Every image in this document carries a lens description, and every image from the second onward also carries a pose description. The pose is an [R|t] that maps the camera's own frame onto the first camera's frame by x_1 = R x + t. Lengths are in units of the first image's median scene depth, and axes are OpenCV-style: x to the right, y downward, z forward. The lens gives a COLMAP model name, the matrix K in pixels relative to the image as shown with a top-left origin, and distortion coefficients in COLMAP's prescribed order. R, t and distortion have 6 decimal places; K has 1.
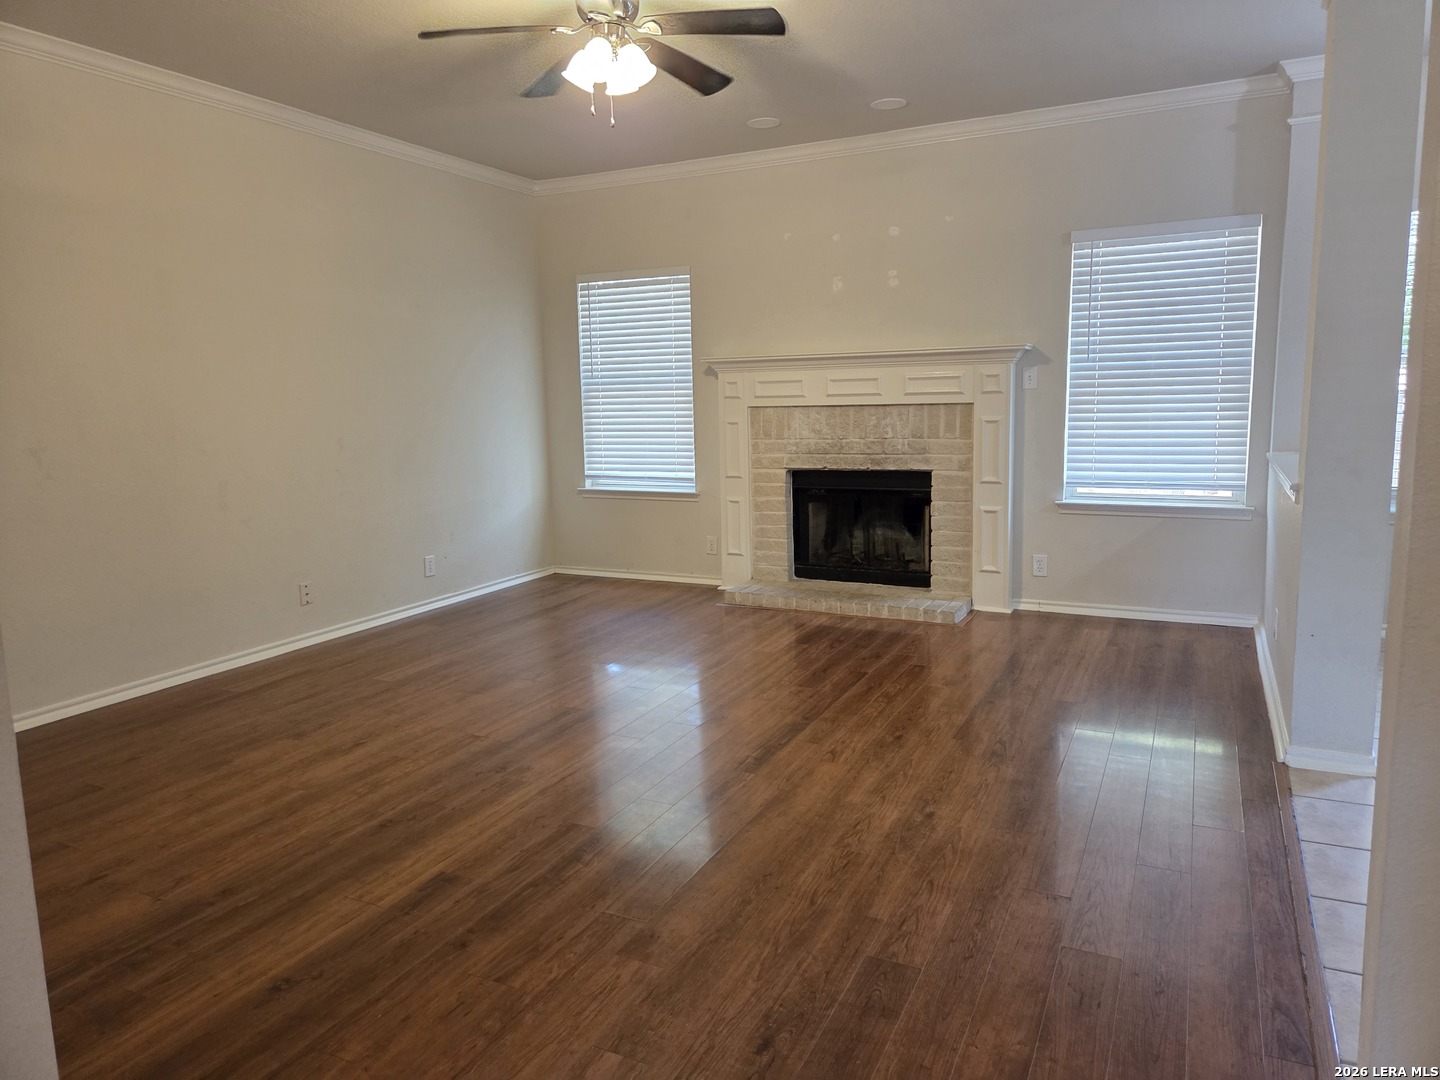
lens RADIAL K [[969.2, 0, 729.7], [0, 969.2, 528.4], [0, 0, 1]] dist [0.065356, -0.046840]
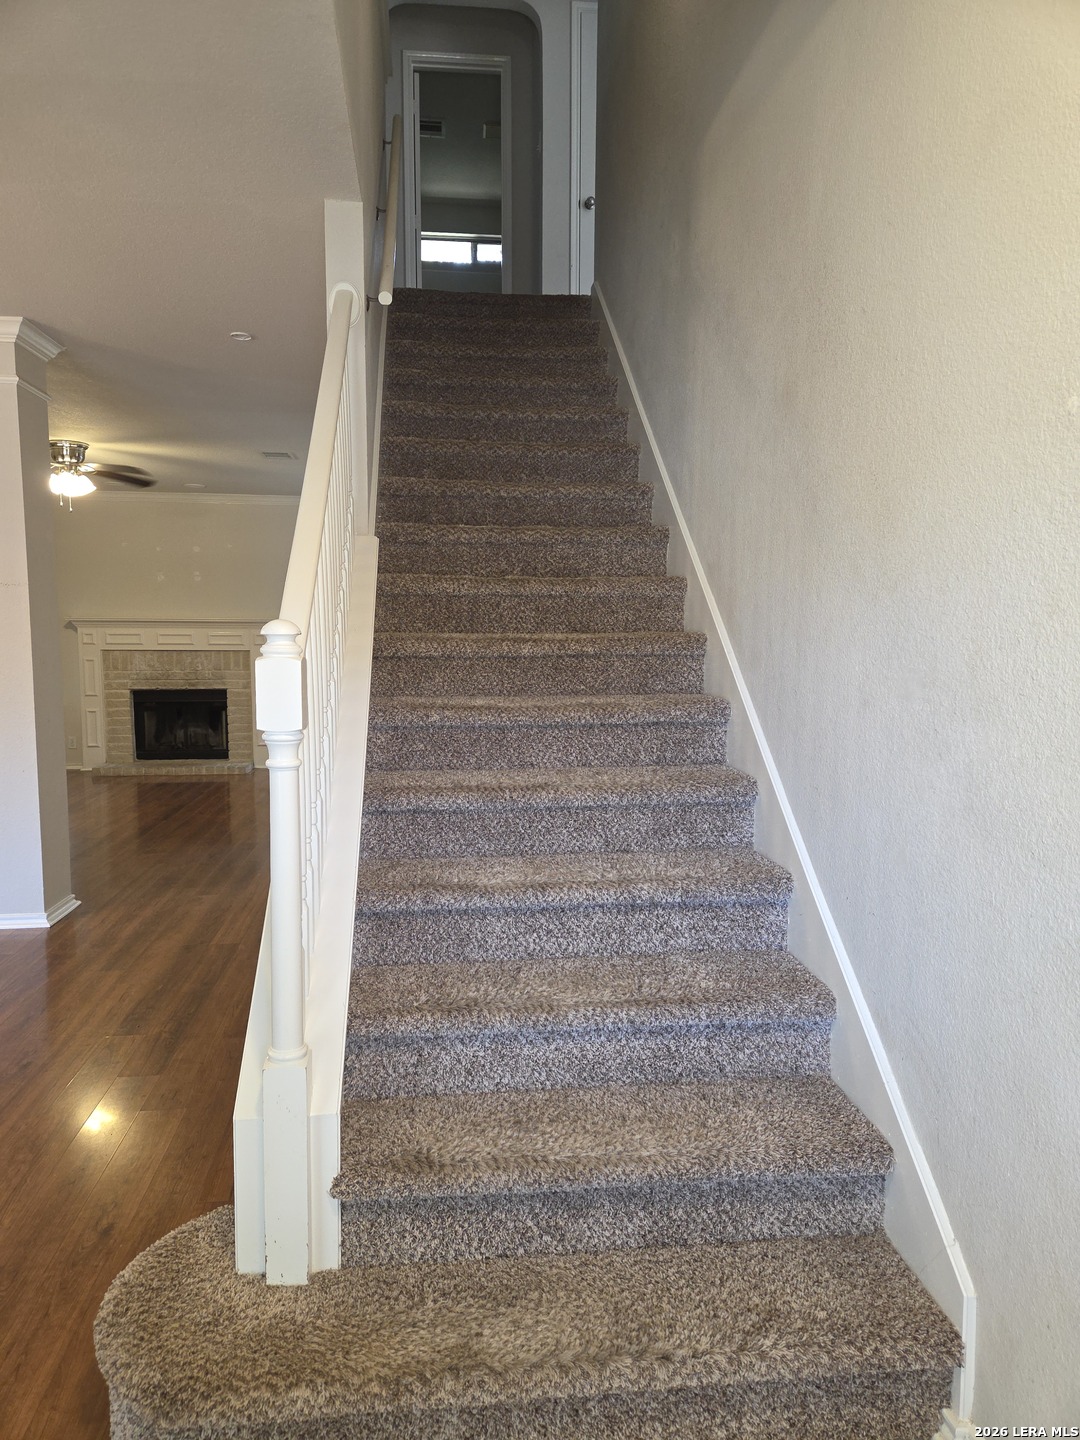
lens RADIAL K [[969.2, 0, 537.8], [0, 969.2, 728.4], [0, 0, 1]] dist [0.065356, -0.046840]
pose [[0.847003, -0.031059, 0.530680, -0.247105], [0.052815, 0.998269, -0.025871, 0.084820], [-0.528958, 0.049941, 0.847177, -0.758718]]
